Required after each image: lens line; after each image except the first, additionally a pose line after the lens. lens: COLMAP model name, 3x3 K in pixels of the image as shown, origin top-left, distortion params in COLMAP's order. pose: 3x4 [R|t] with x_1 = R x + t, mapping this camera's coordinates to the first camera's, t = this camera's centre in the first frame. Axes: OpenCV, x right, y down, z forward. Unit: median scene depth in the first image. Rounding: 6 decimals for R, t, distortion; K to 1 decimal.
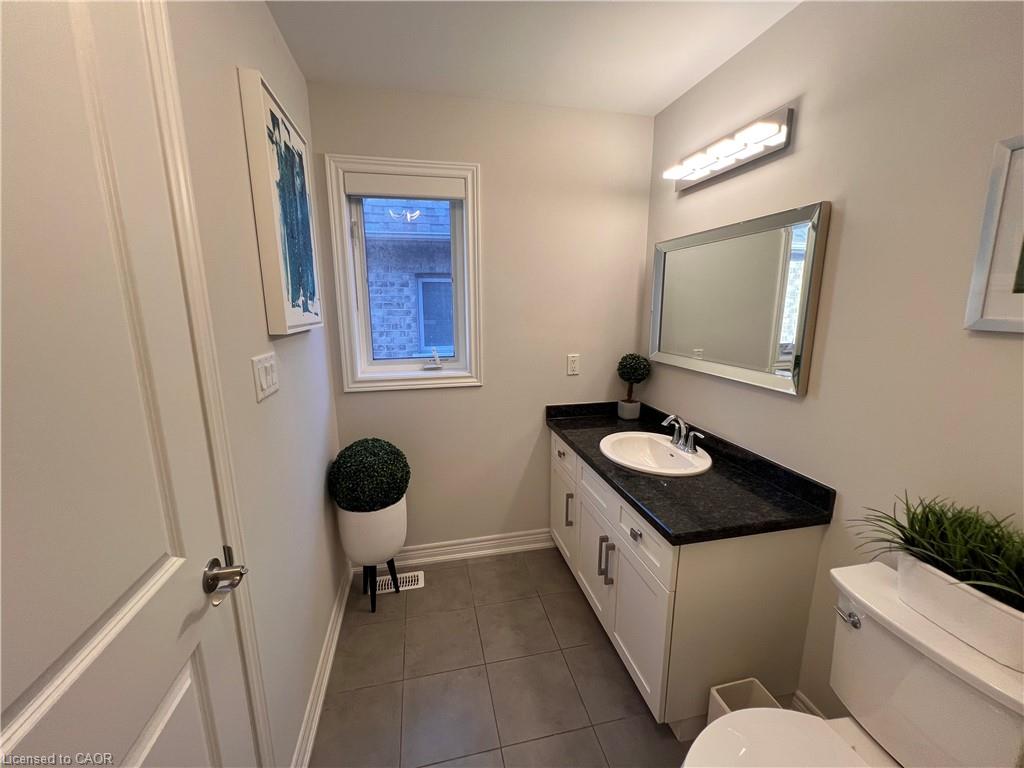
lens RADIAL K [[408.8, 0, 508.7], [0, 408.8, 382.0], [0, 0, 1]] dist [-0.002950, 0.000060]
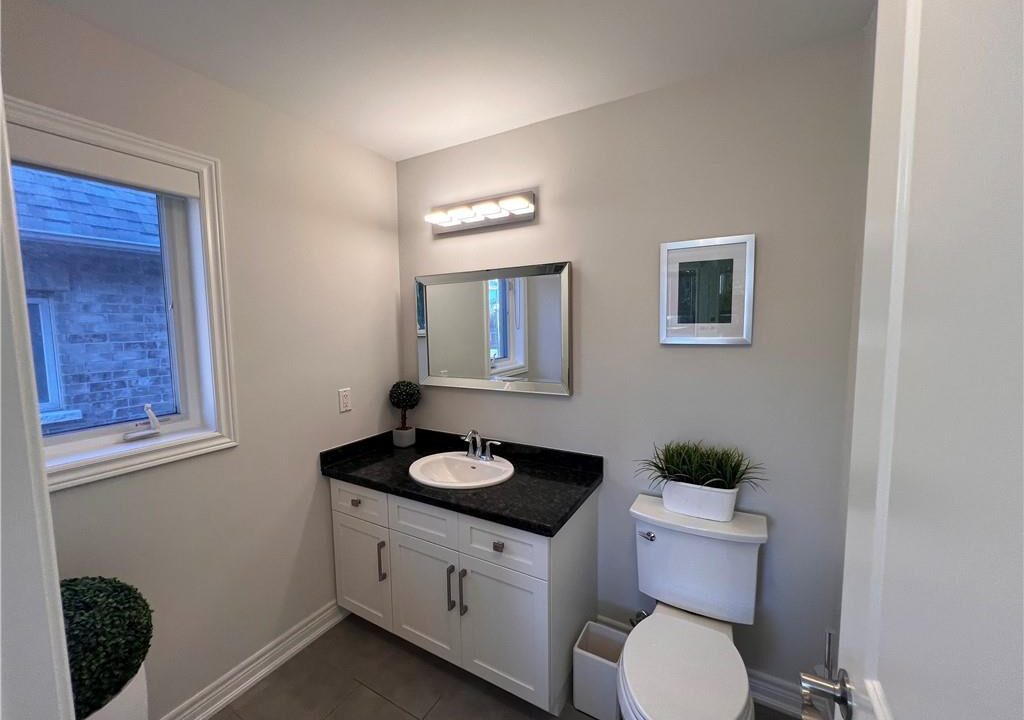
lens RADIAL K [[407.6, 0, 508.2], [0, 407.6, 358.4], [0, 0, 1]] dist [-0.005673, 0.000500]
pose [[0.672719, -0.069721, 0.736606, -0.286426], [0.156019, 0.986533, -0.049110, -0.036951], [-0.723262, 0.147961, 0.674537, 0.134228]]
